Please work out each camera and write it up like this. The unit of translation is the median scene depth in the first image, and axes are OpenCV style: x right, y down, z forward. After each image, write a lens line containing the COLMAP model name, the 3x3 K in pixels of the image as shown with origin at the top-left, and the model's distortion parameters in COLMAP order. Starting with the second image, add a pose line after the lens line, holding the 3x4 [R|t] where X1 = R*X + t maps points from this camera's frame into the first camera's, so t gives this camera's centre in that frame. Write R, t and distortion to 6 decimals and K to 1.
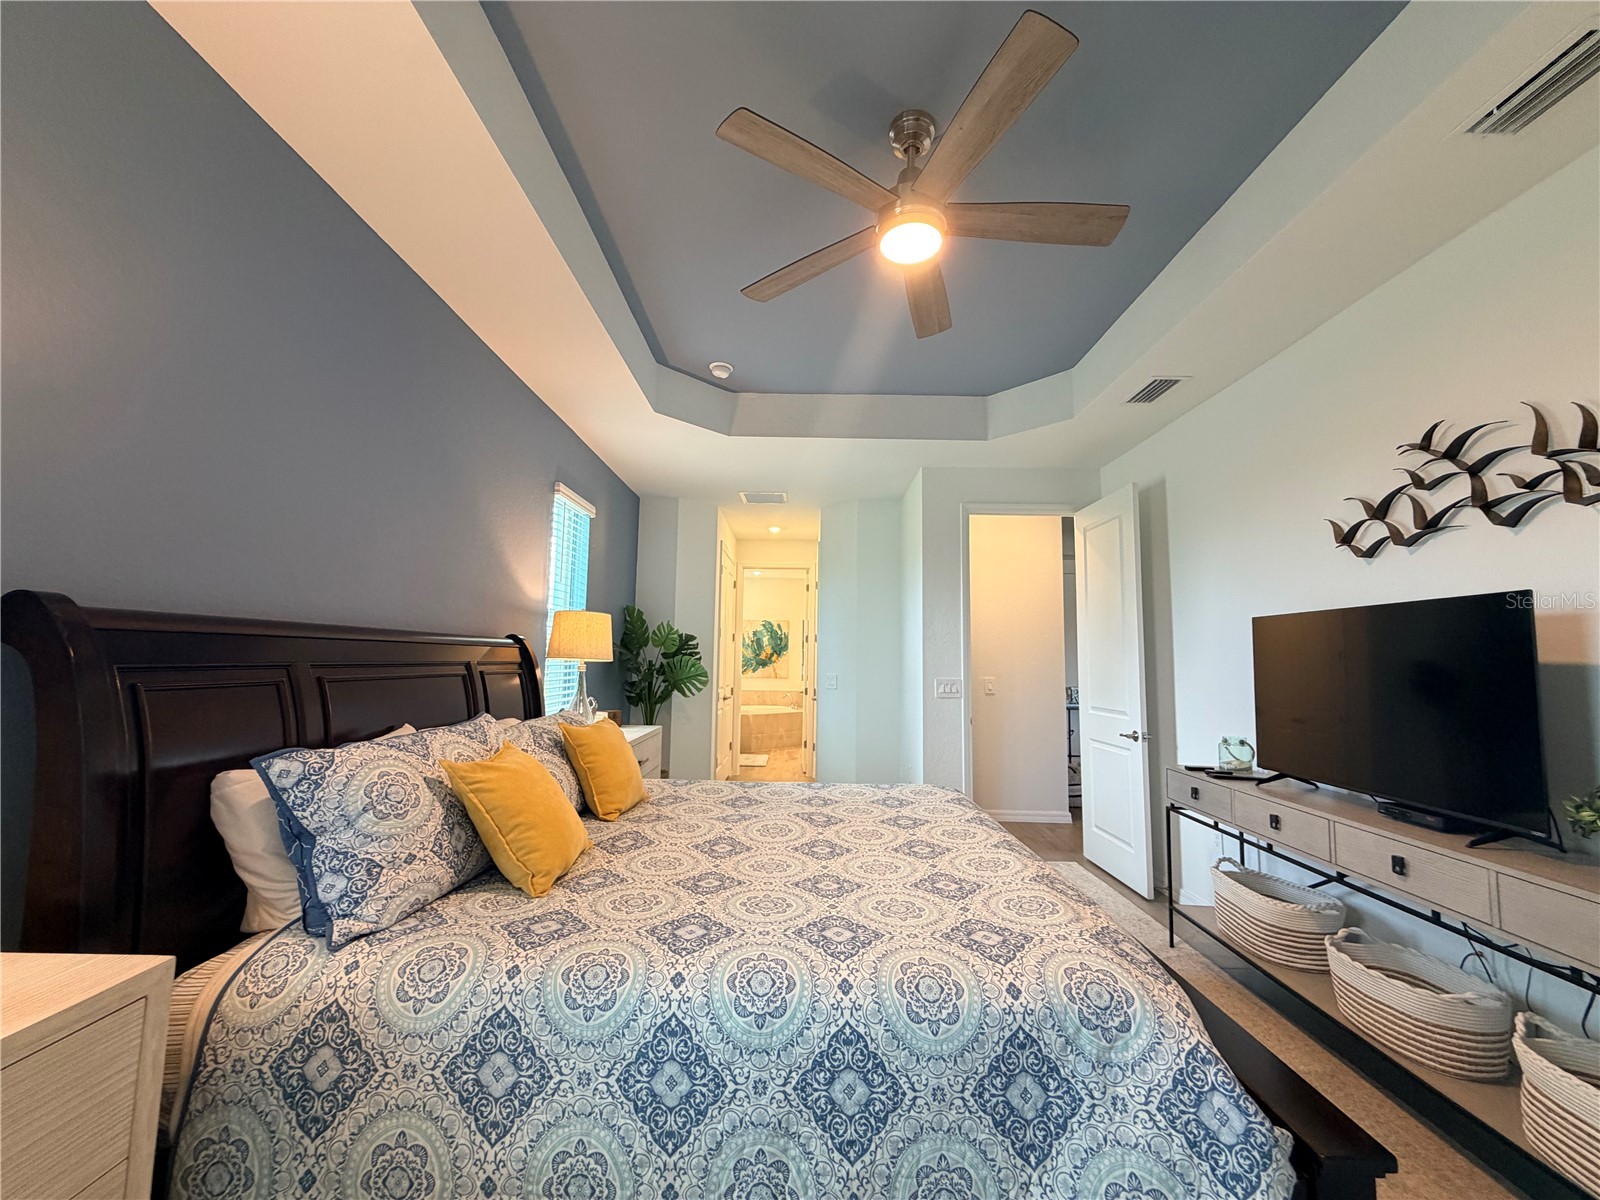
lens RADIAL K [[642.9, 0, 799.9], [0, 642.9, 598.2], [0, 0, 1]] dist [-0.000214, 0.000009]
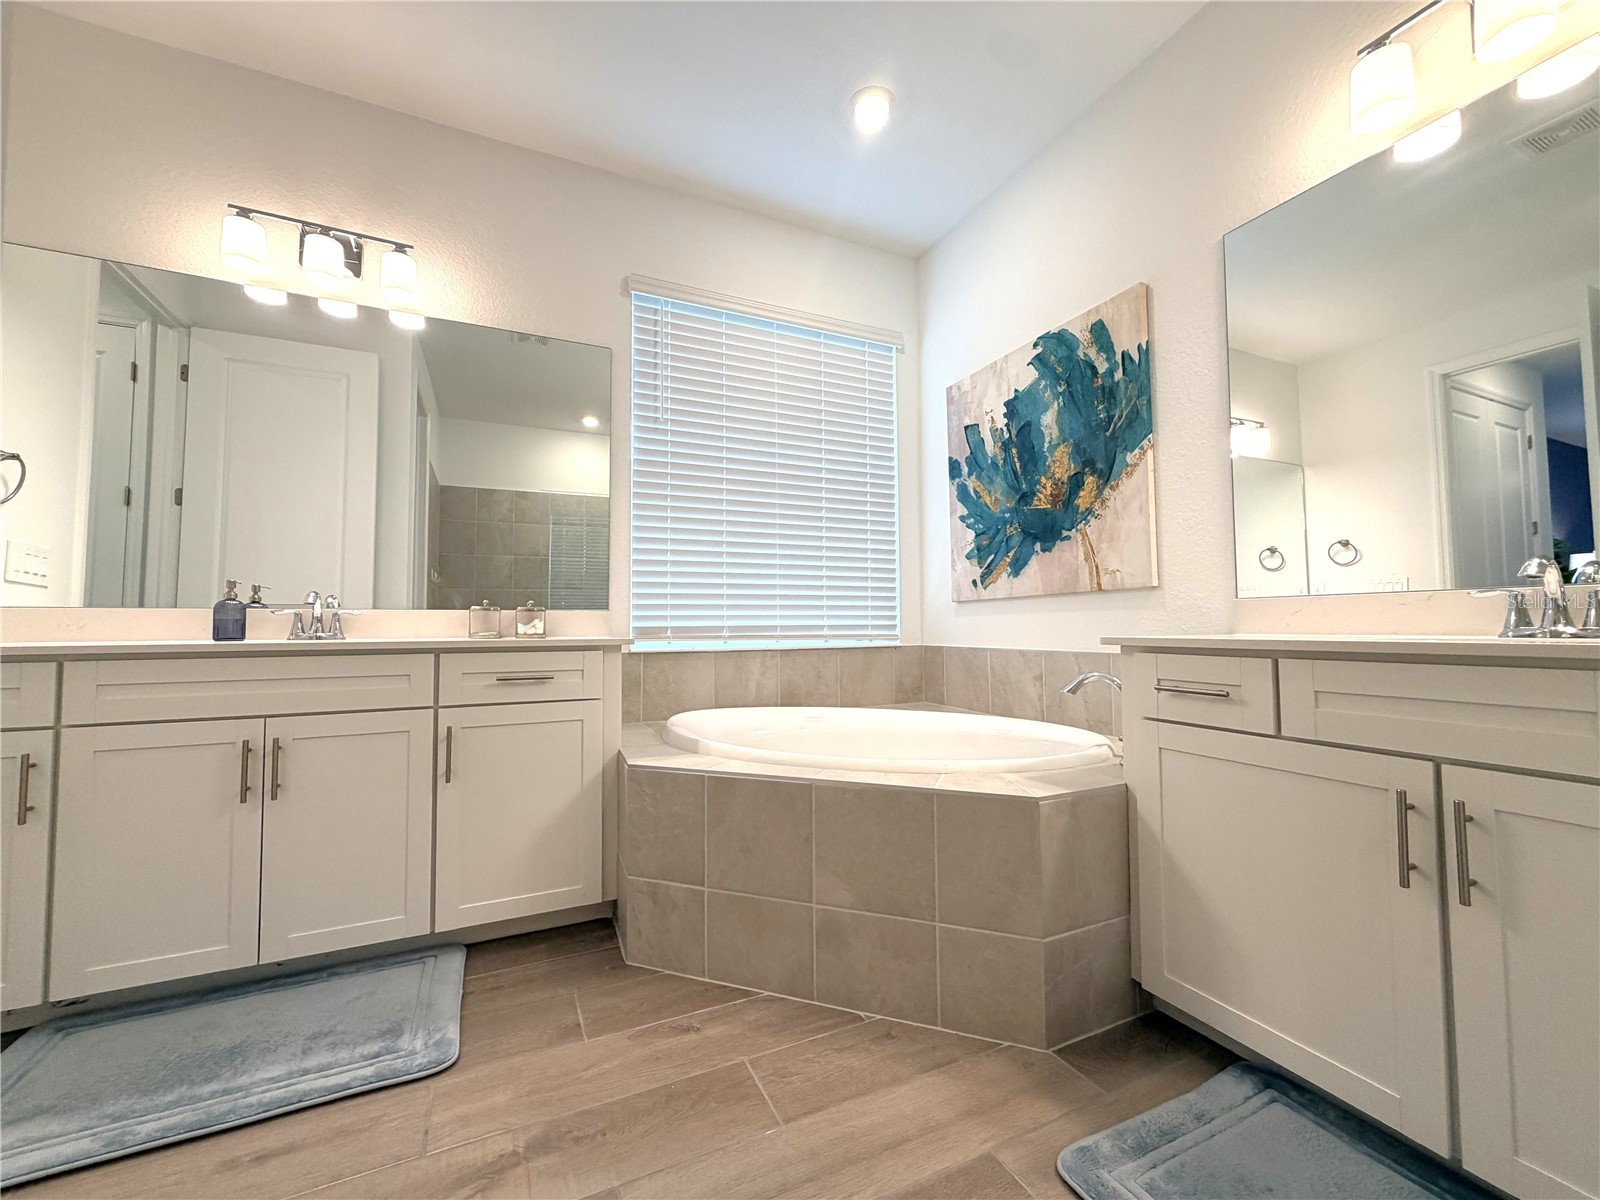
lens RADIAL K [[642.9, 0, 799.3], [0, 642.9, 599.3], [0, 0, 1]] dist [-0.000214, 0.000009]
pose [[0.433505, -0.054332, -0.899512, 0.101577], [0.087217, 0.996024, -0.018128, 0.121383], [0.896920, -0.070594, 0.436520, 0.826846]]
